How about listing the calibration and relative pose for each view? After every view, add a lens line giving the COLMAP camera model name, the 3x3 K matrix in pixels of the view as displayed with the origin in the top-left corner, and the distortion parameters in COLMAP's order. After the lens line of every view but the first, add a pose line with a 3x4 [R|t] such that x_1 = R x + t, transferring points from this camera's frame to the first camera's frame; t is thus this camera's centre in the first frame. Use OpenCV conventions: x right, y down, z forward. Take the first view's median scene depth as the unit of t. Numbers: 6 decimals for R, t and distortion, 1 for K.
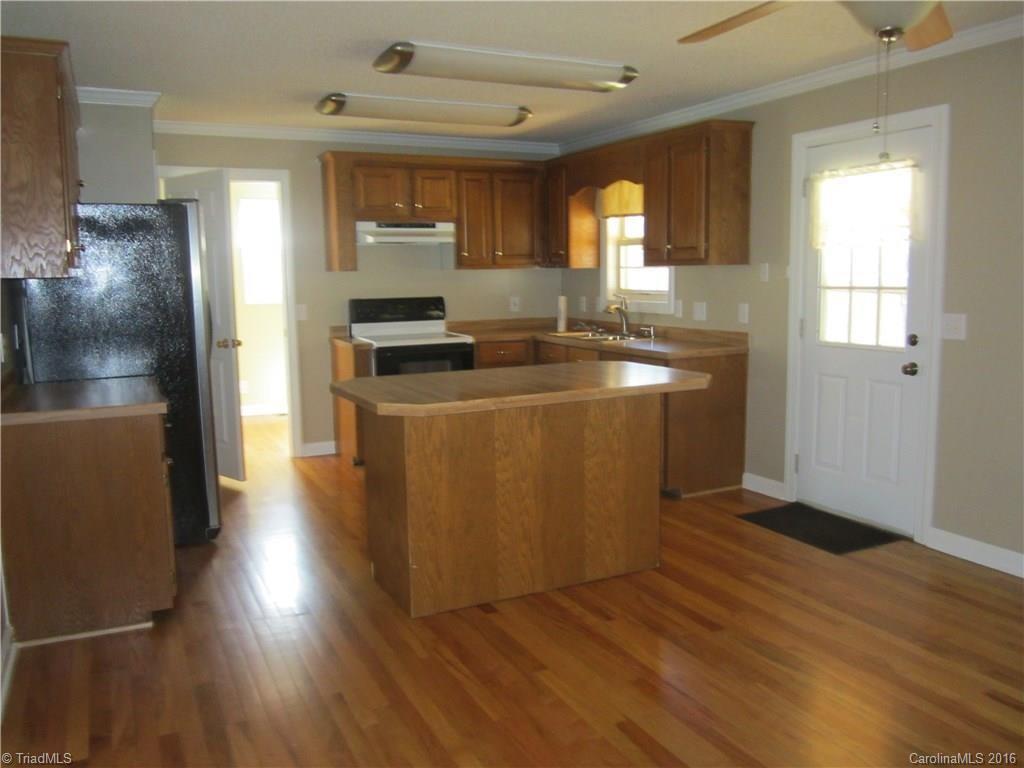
lens RADIAL K [[833.4, 0, 512.0], [0, 833.4, 384.0], [0, 0, 1]] dist [-0.052374, 0.006121]
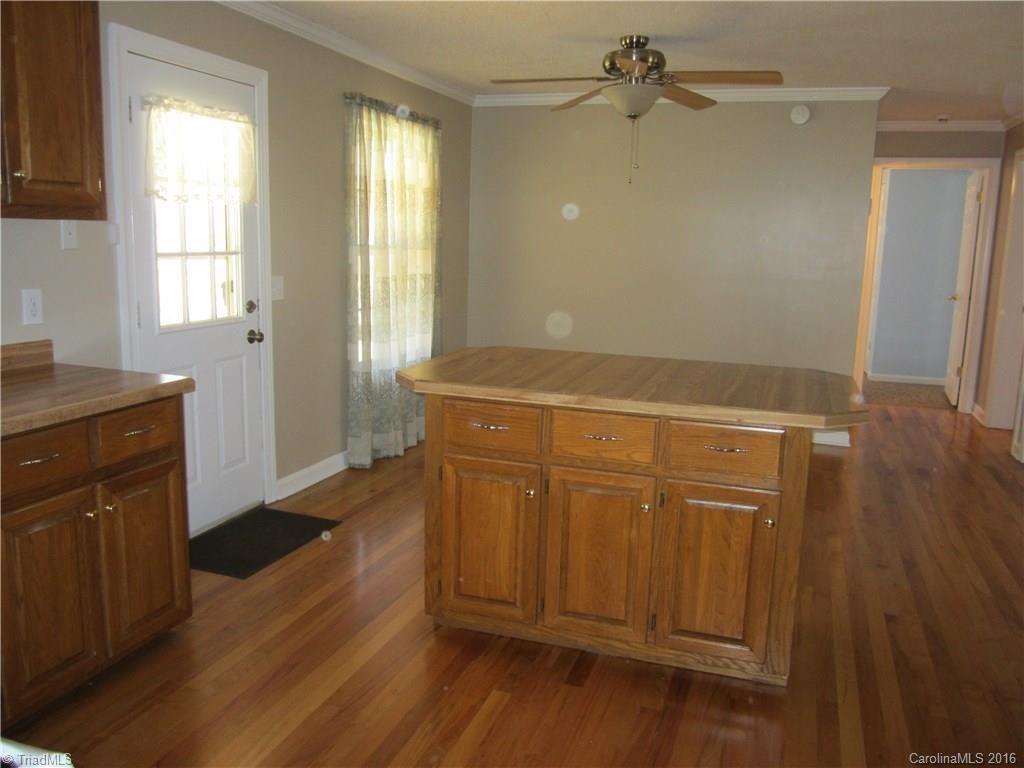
lens RADIAL K [[833.4, 0, 512.0], [0, 833.4, 384.0], [0, 0, 1]] dist [-0.052374, 0.006121]
pose [[-0.698317, -0.126405, 0.704539, -0.412885], [0.077728, 0.965072, 0.250190, -0.180044], [-0.711556, 0.229475, -0.664101, 1.408191]]
